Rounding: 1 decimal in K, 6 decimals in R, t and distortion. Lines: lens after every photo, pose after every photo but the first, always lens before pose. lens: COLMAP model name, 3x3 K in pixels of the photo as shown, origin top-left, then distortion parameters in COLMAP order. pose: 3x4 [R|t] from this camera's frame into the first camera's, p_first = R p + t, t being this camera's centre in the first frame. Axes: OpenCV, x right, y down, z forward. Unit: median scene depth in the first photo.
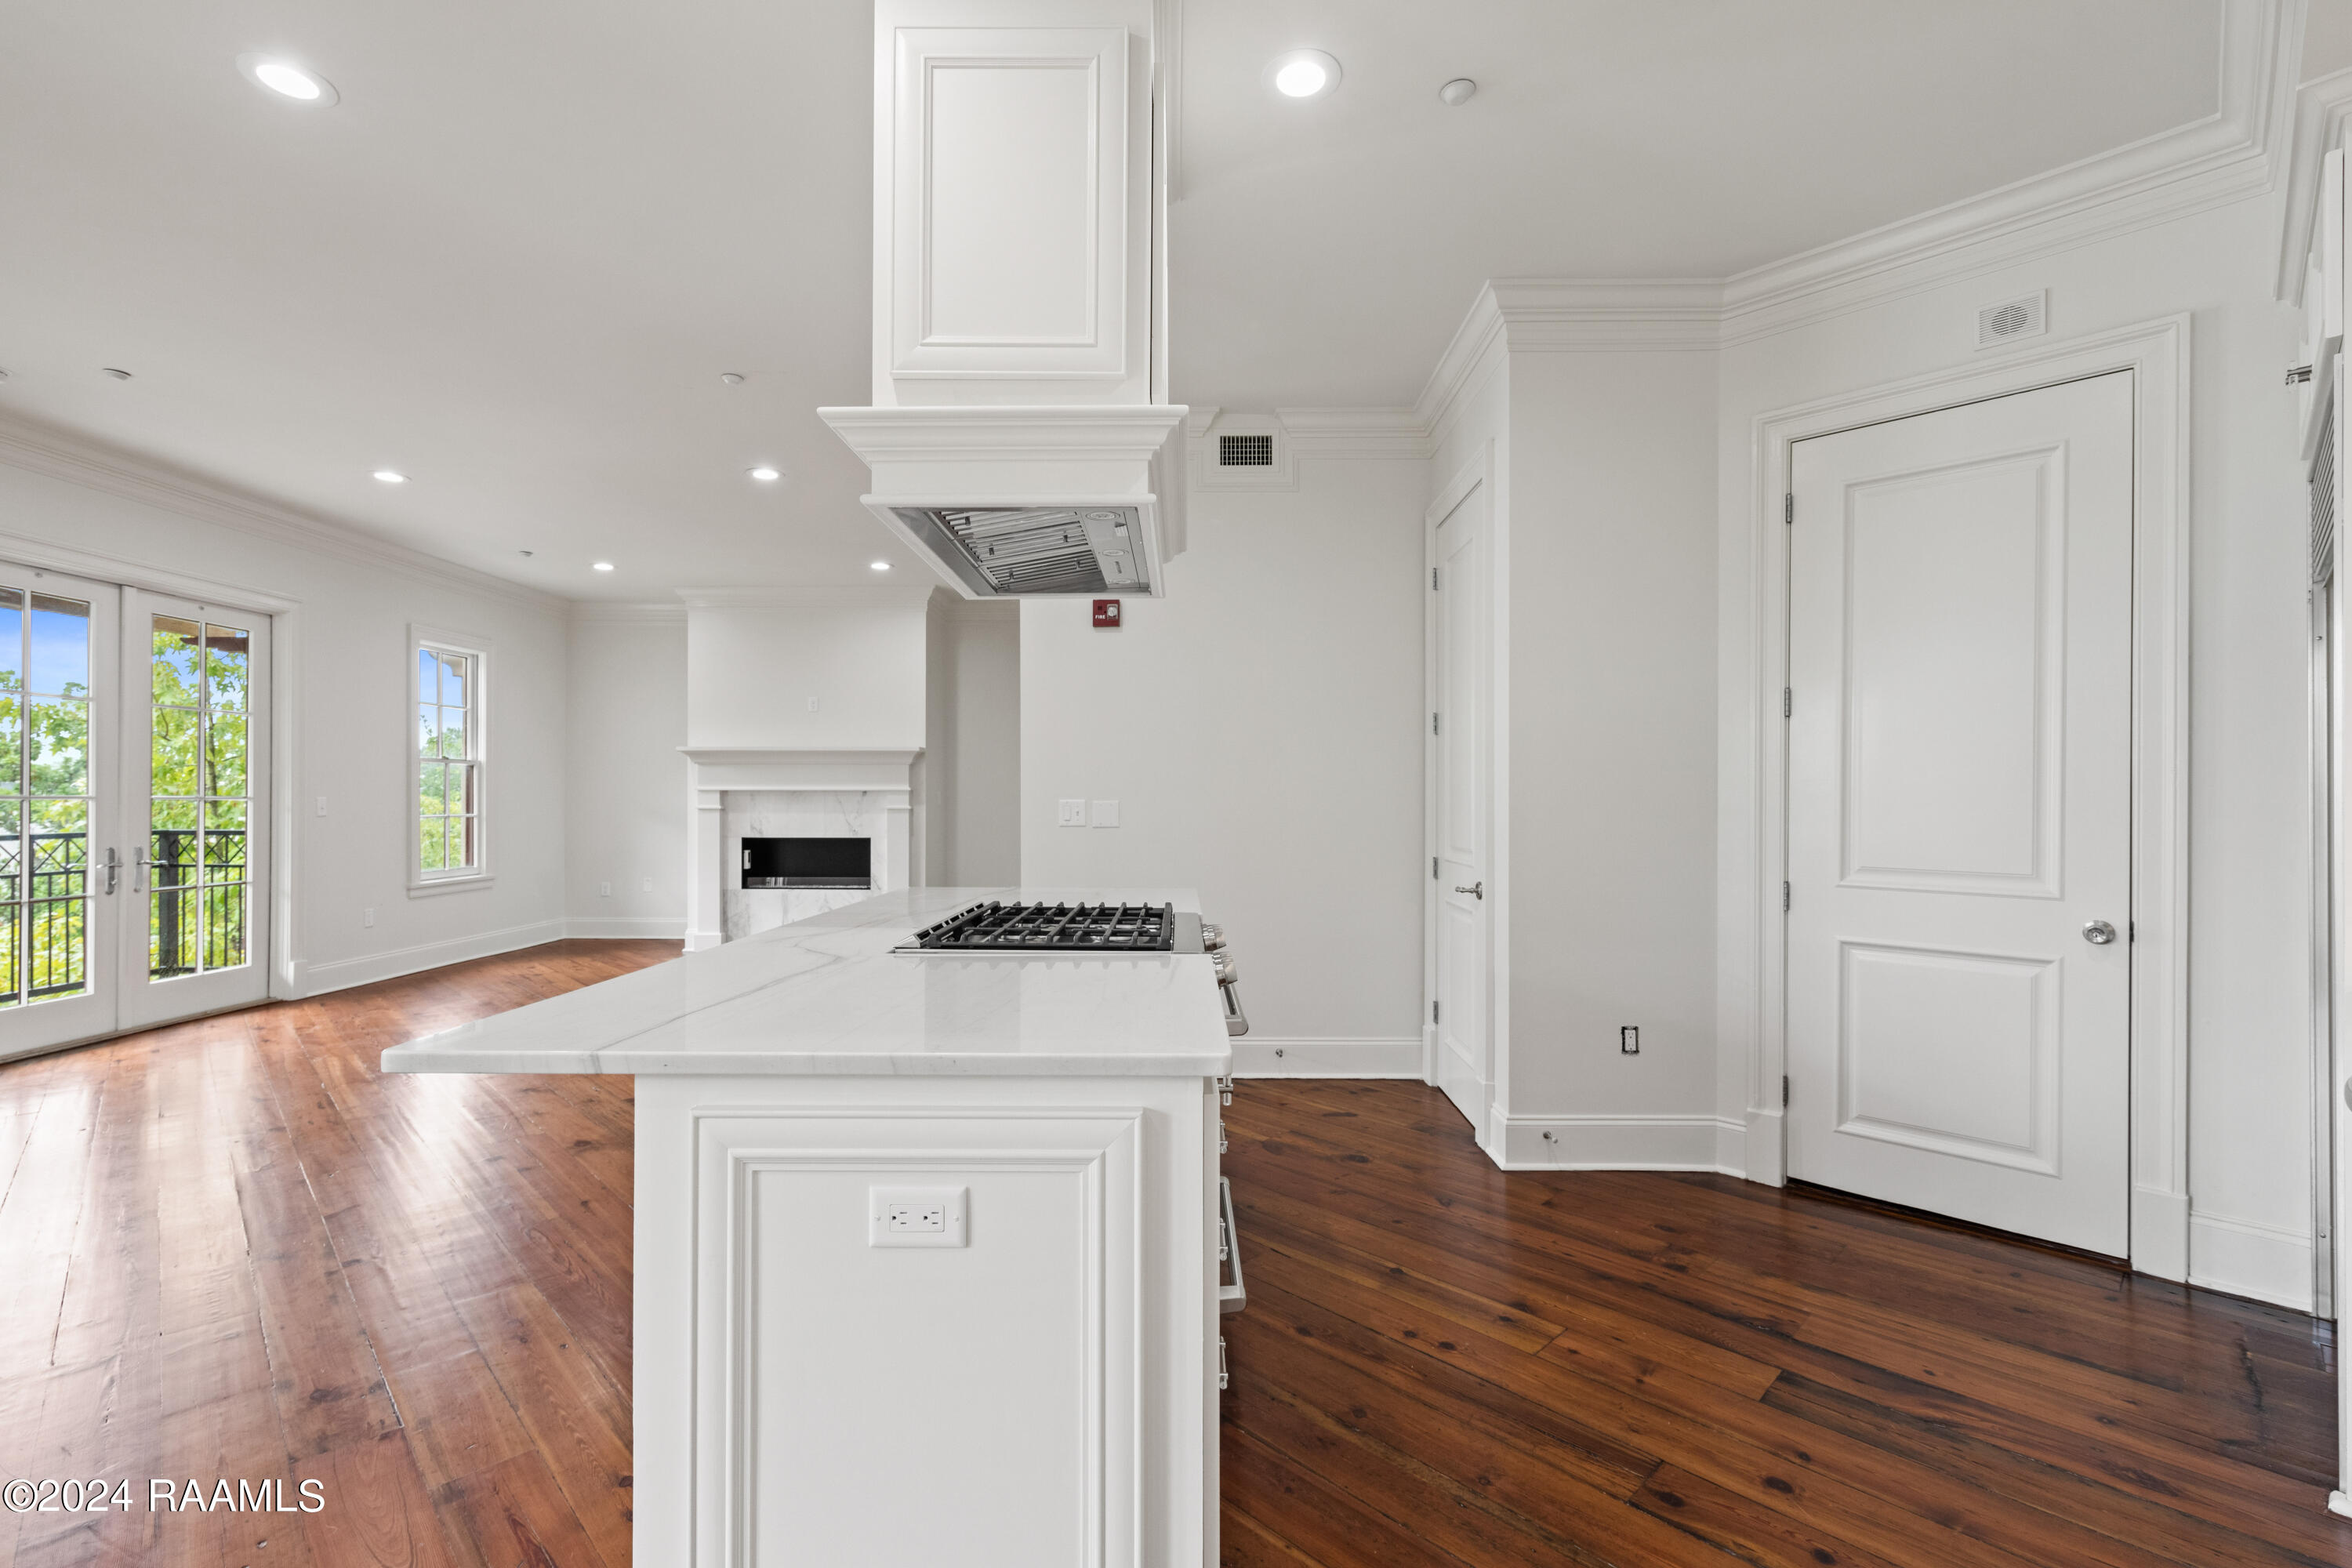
lens RADIAL K [[1025.0, 0, 1165.6], [0, 1025.0, 797.0], [0, 0, 1]] dist [0.006543, -0.000355]
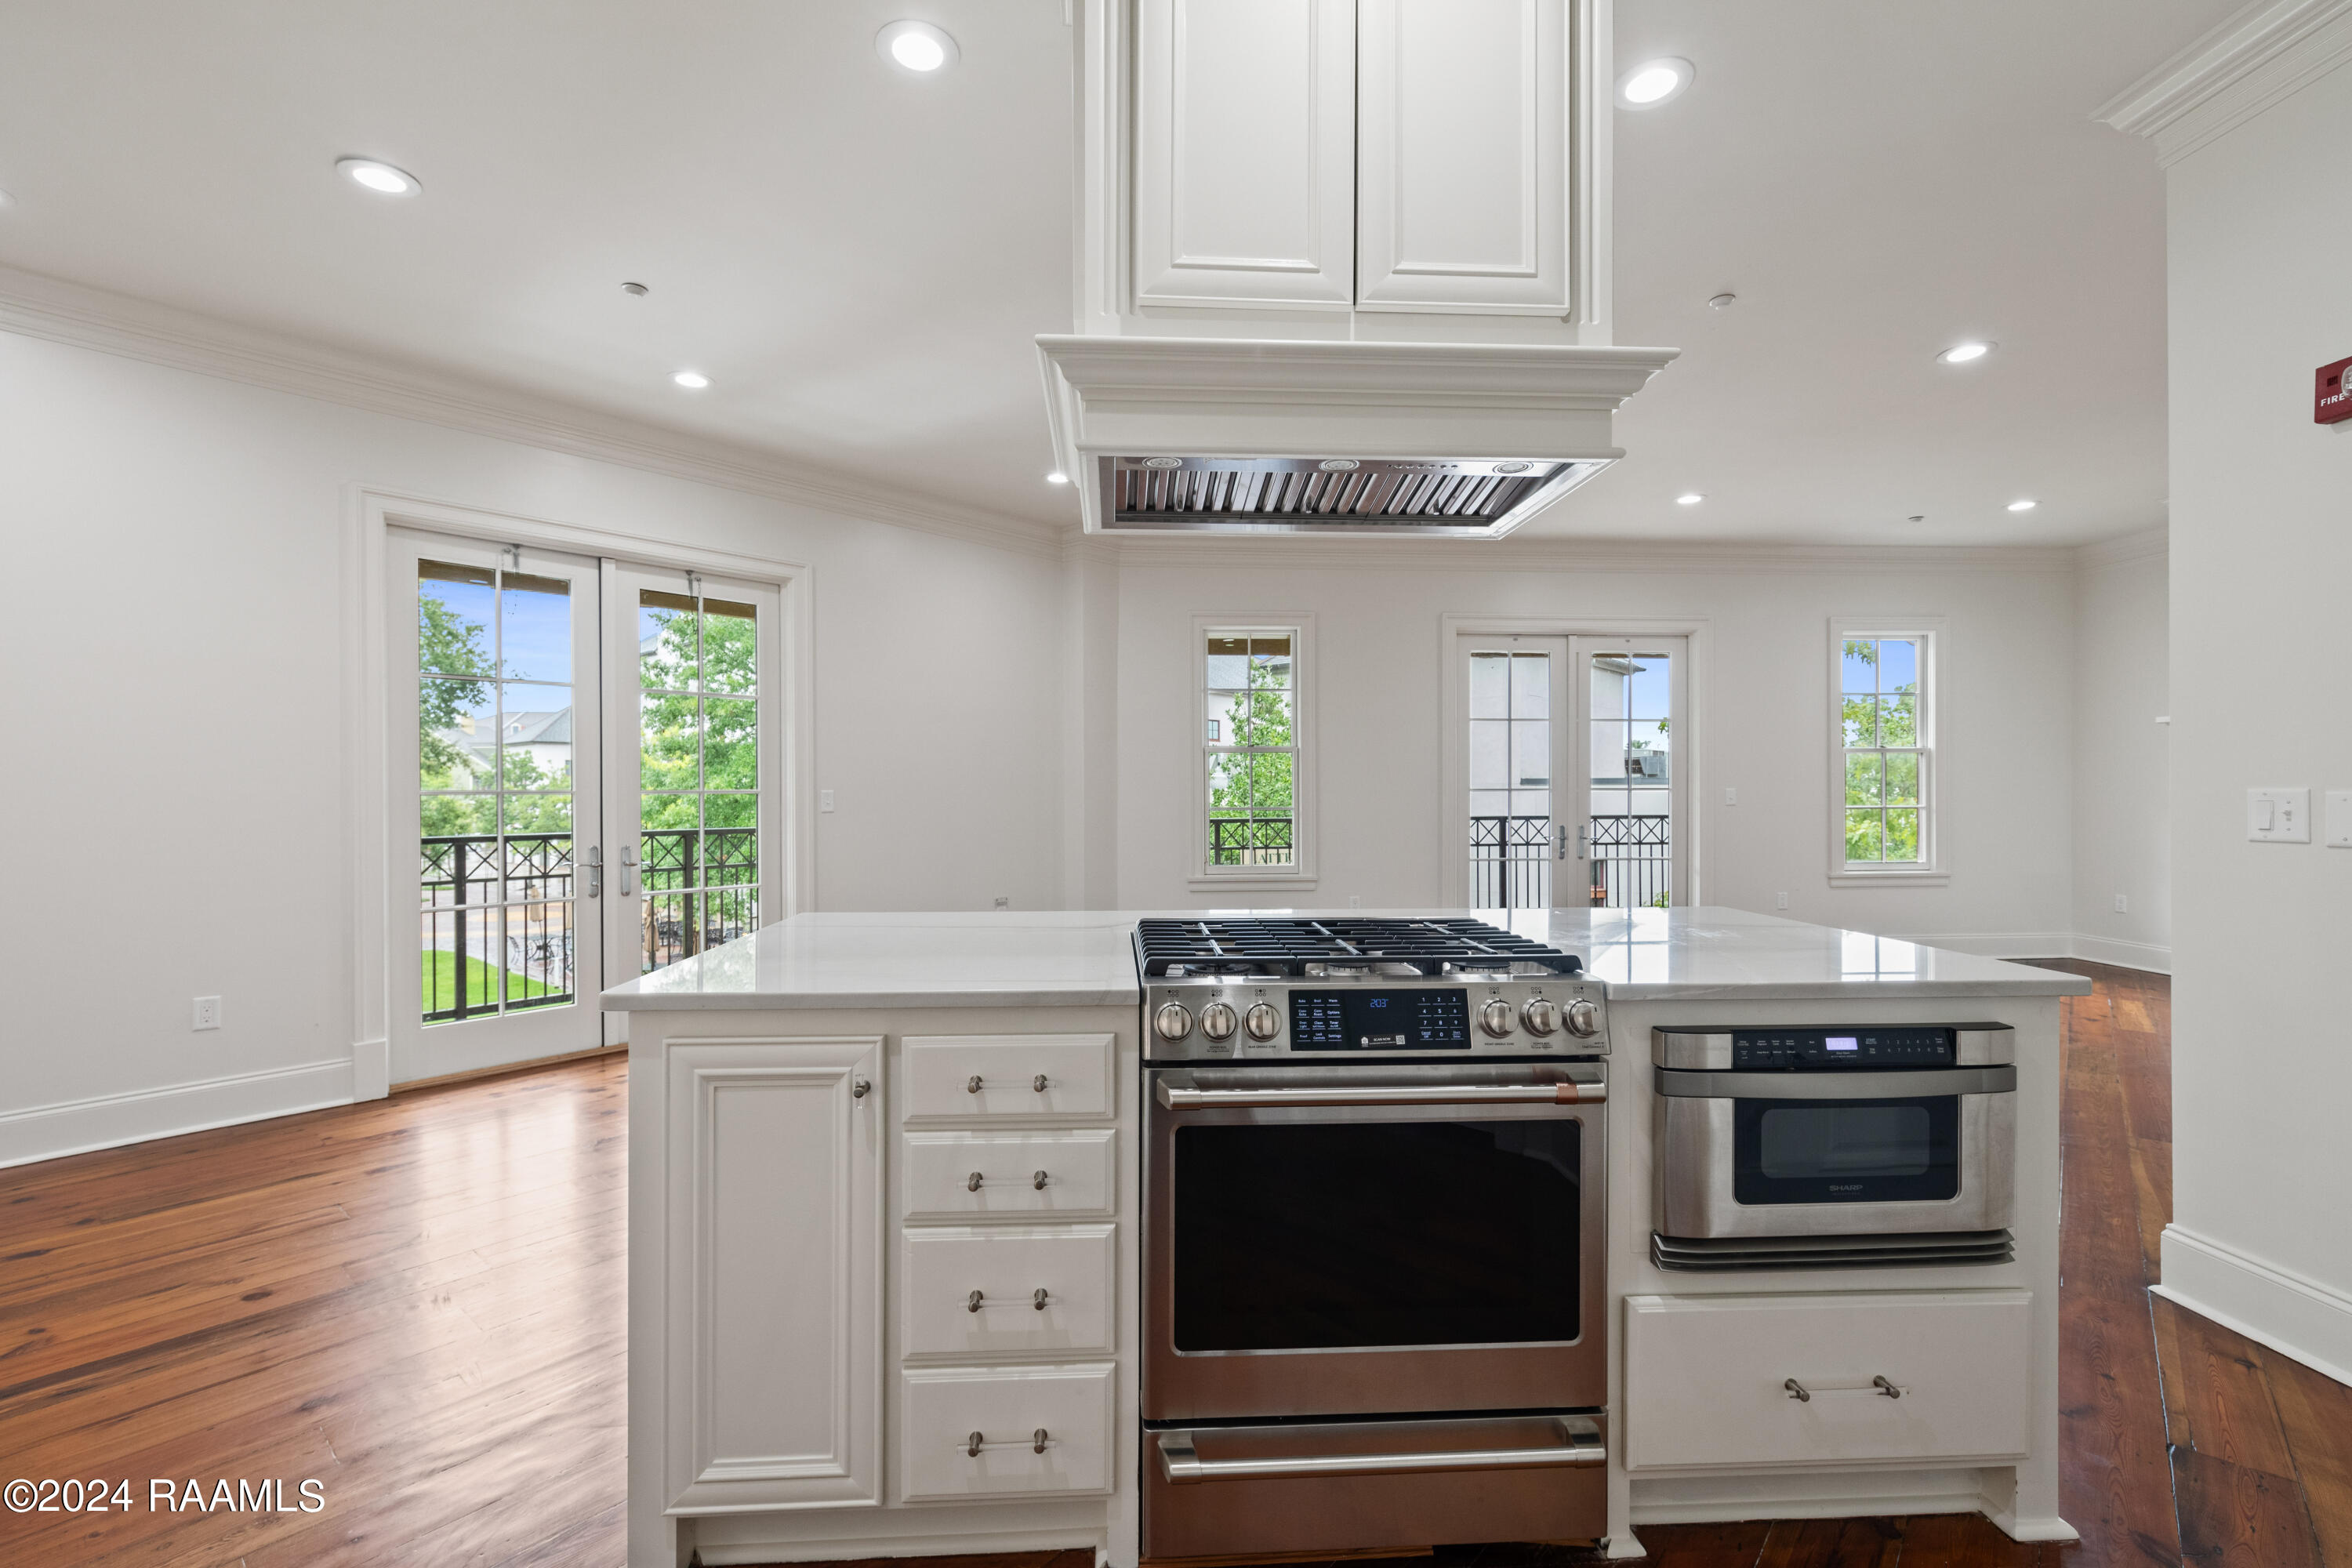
lens RADIAL K [[1027.6, 0, 1170.0], [0, 1027.6, 794.4], [0, 0, 1]] dist [0.007249, -0.001052]
pose [[0.073668, 0.001964, -0.997281, 0.422178], [0.004558, 0.999987, 0.002306, 0.001972], [0.997272, -0.004715, 0.073658, 0.492813]]
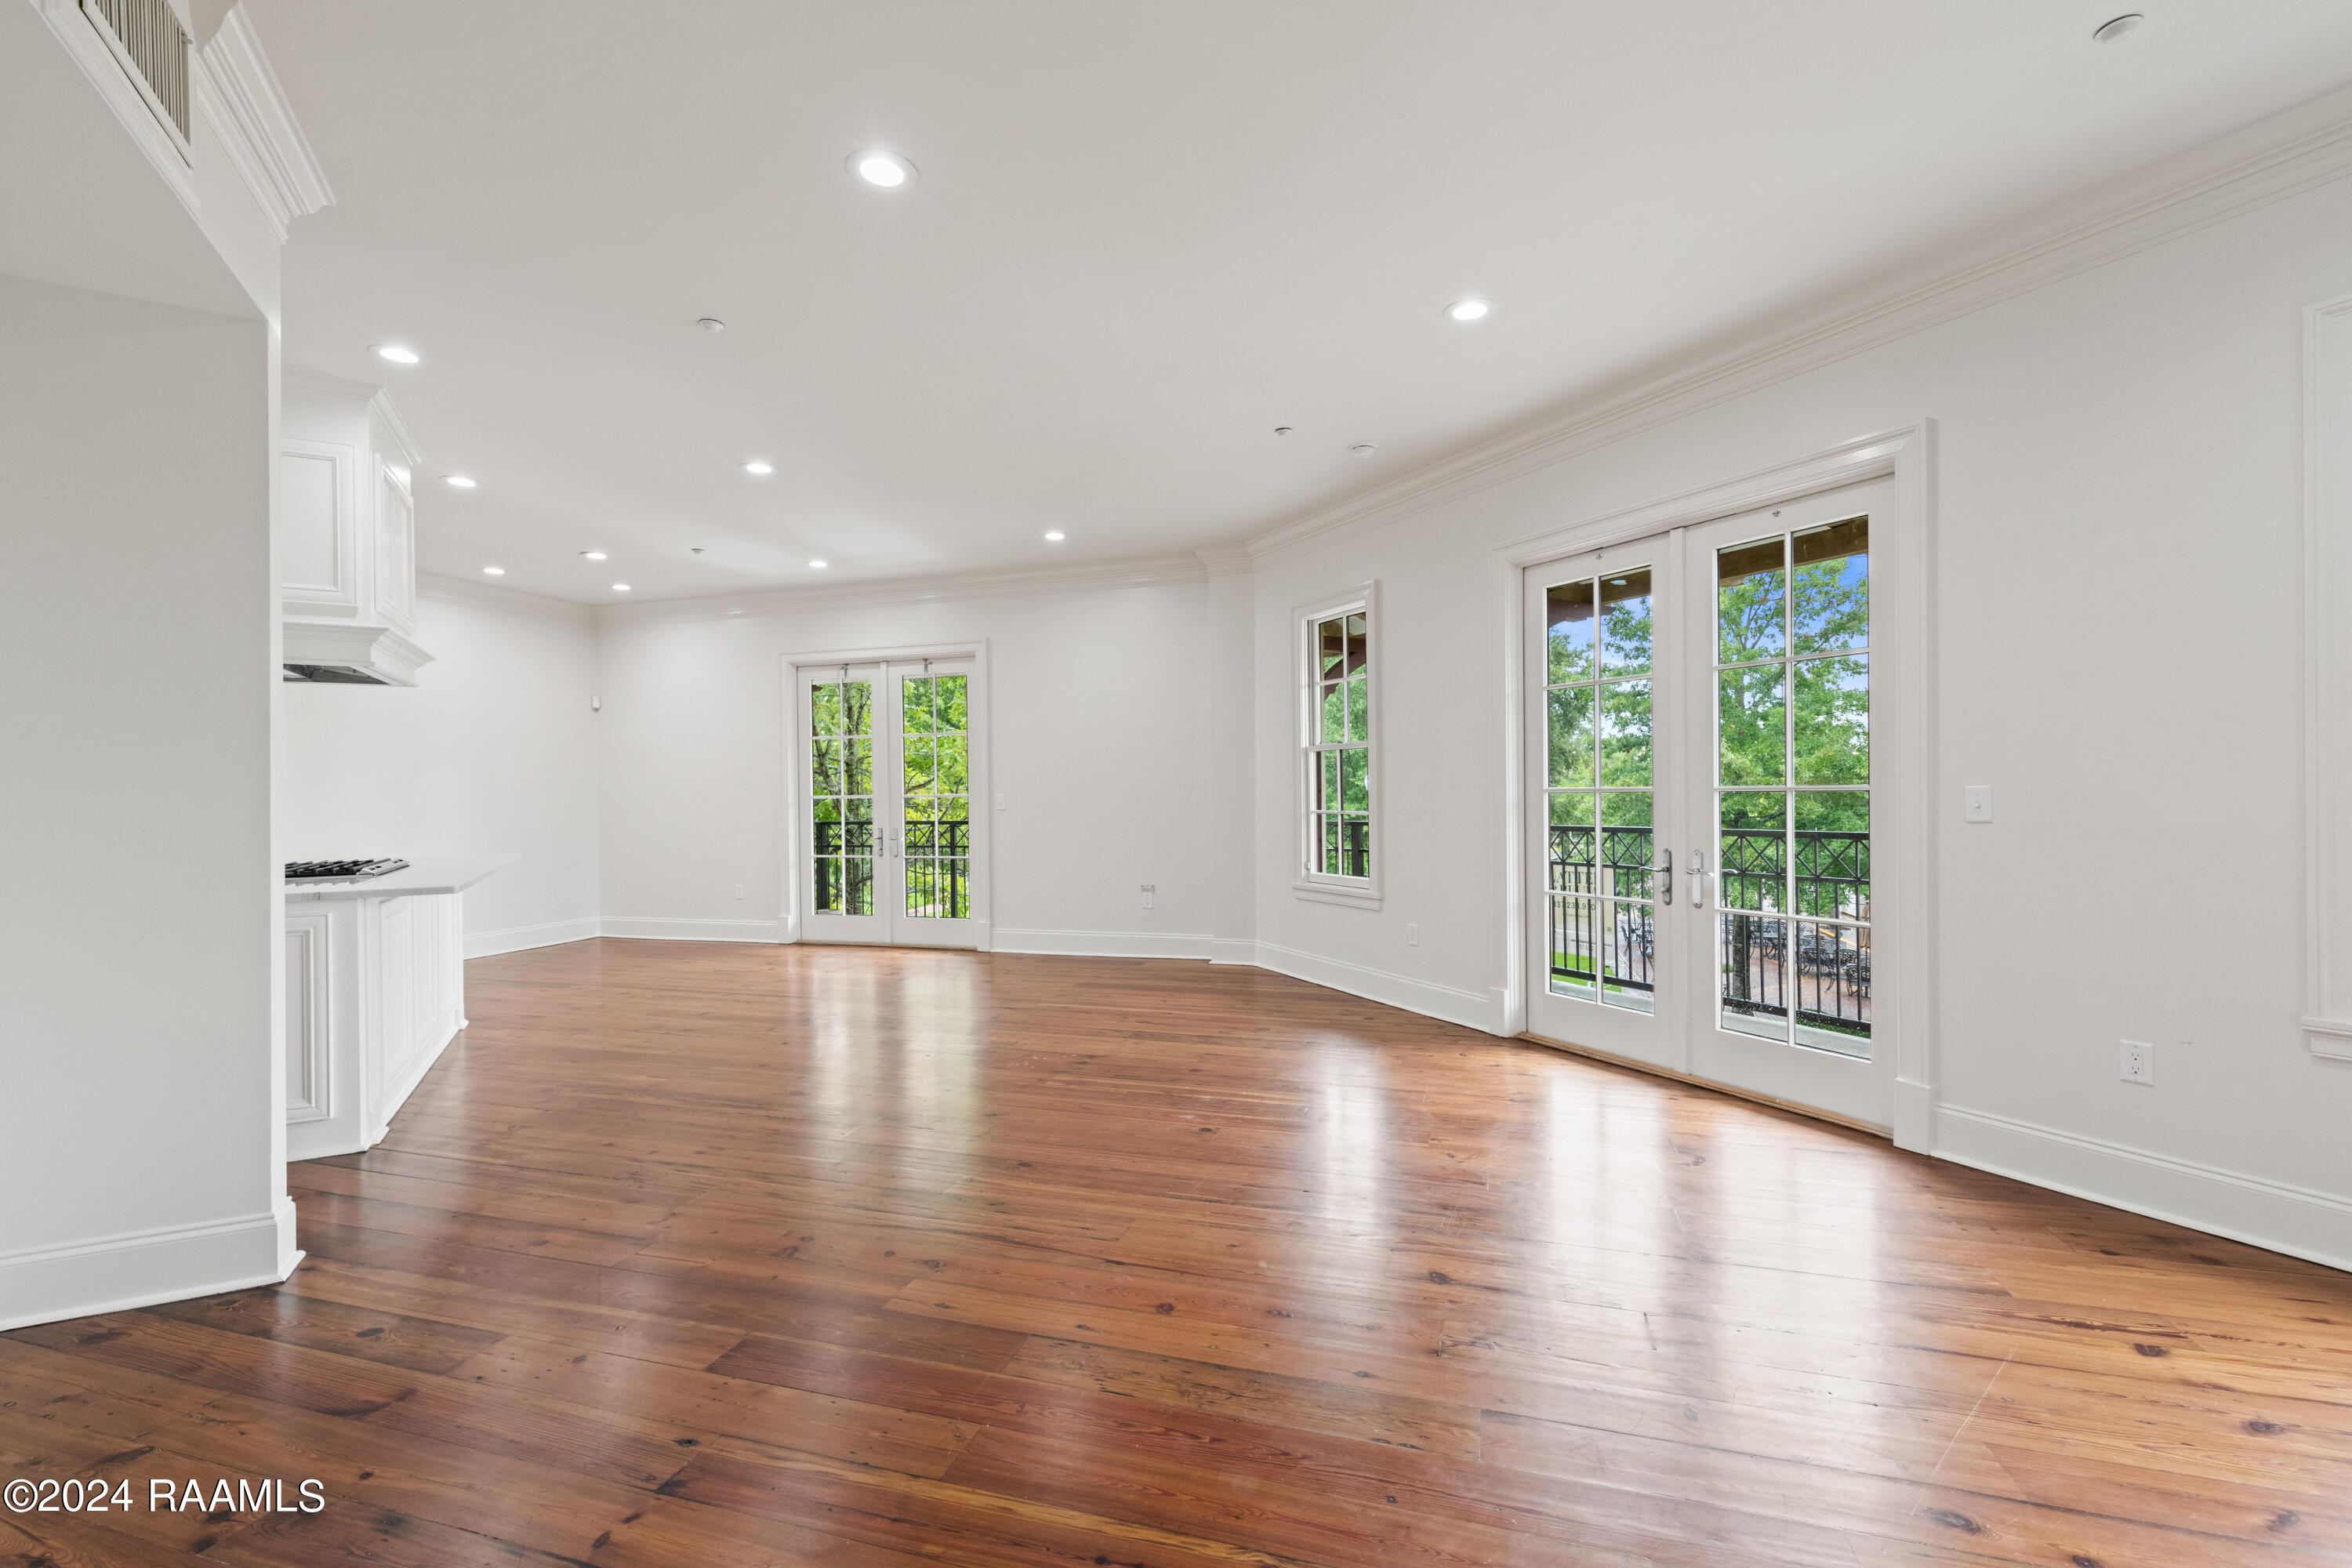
lens RADIAL K [[1021.9, 0, 1163.2], [0, 1021.9, 783.5], [0, 0, 1]] dist [0.002622, -0.000217]
pose [[-0.883907, 0.002541, -0.467656, -0.364489], [0.009086, 0.999890, -0.011739, 0.002357], [0.467575, -0.014625, -0.883832, 2.035198]]
